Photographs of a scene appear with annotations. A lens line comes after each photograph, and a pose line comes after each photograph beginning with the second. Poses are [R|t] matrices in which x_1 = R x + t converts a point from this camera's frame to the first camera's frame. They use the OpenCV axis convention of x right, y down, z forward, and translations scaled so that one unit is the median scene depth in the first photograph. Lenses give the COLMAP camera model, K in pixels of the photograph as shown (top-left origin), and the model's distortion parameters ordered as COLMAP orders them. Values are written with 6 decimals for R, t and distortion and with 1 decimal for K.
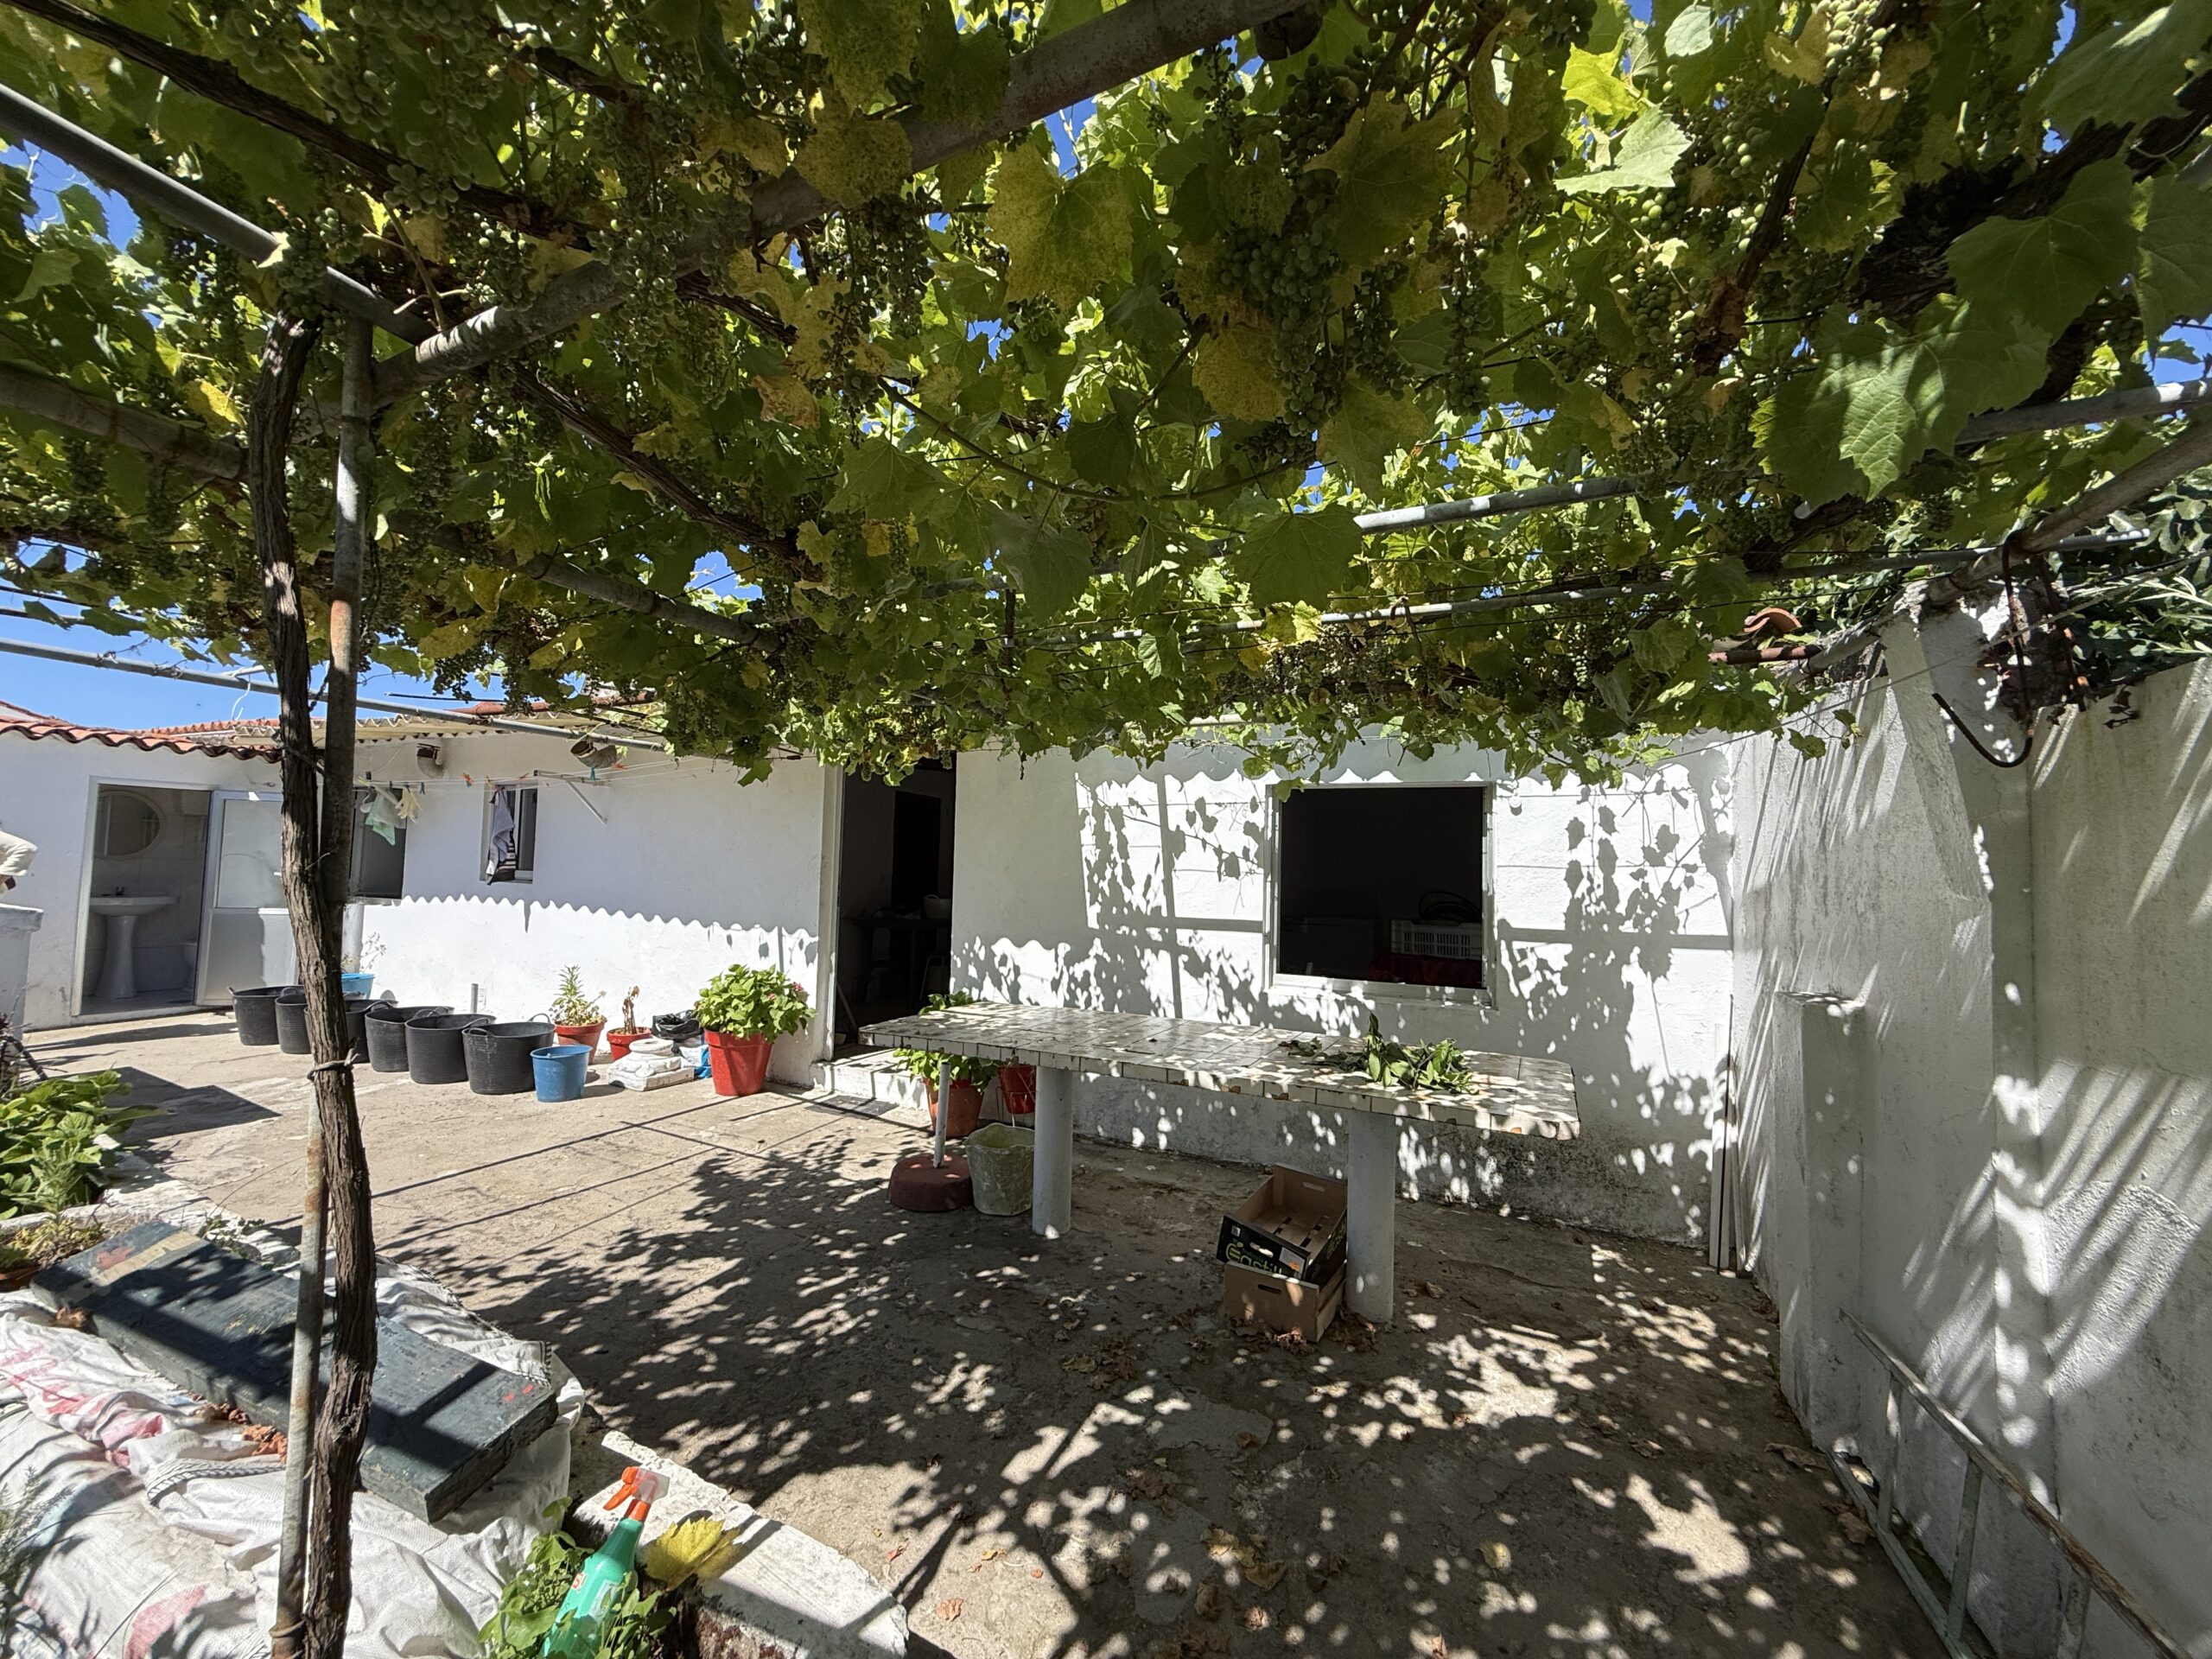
lens RADIAL K [[879.5, 0, 1102.6], [0, 879.5, 830.7], [0, 0, 1]] dist [-0.000513, 0.000133]
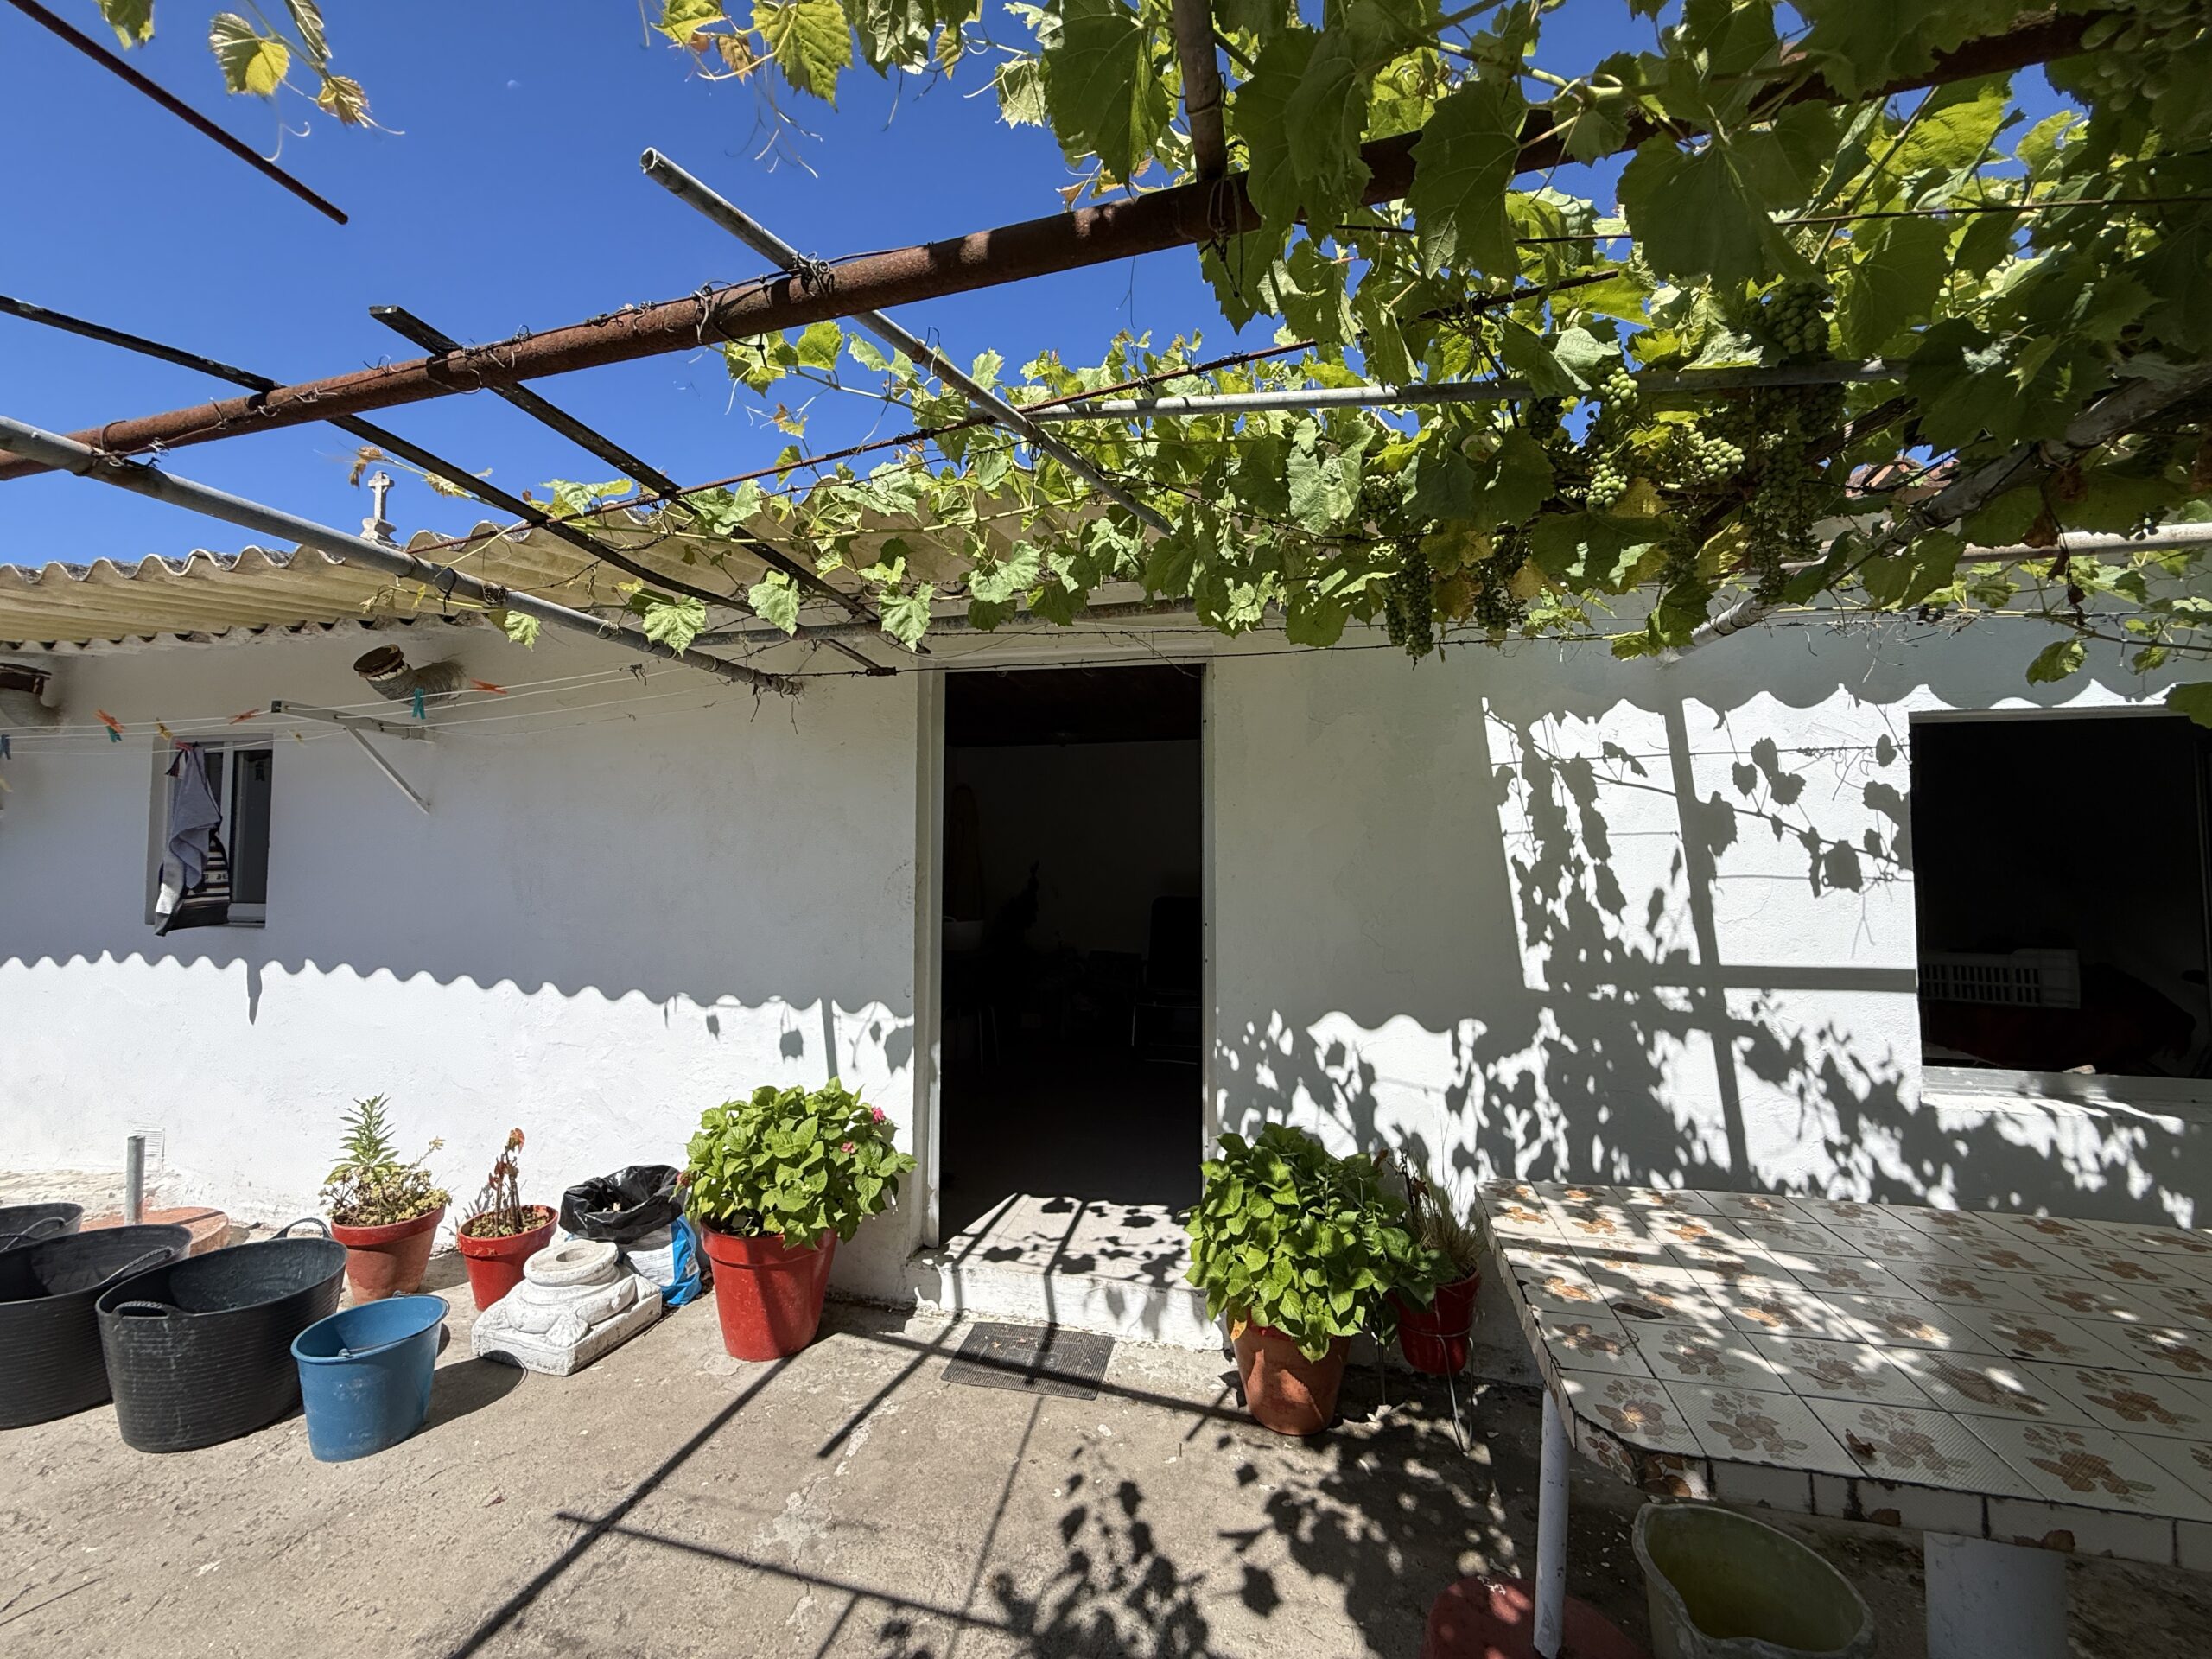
lens RADIAL K [[879.5, 0, 1102.6], [0, 879.5, 830.7], [0, 0, 1]] dist [-0.000513, 0.000133]
pose [[0.978435, -0.016060, 0.205930, -0.372378], [0.014604, 0.999856, 0.008588, 0.006768], [-0.206039, -0.005395, 0.978529, 0.536358]]
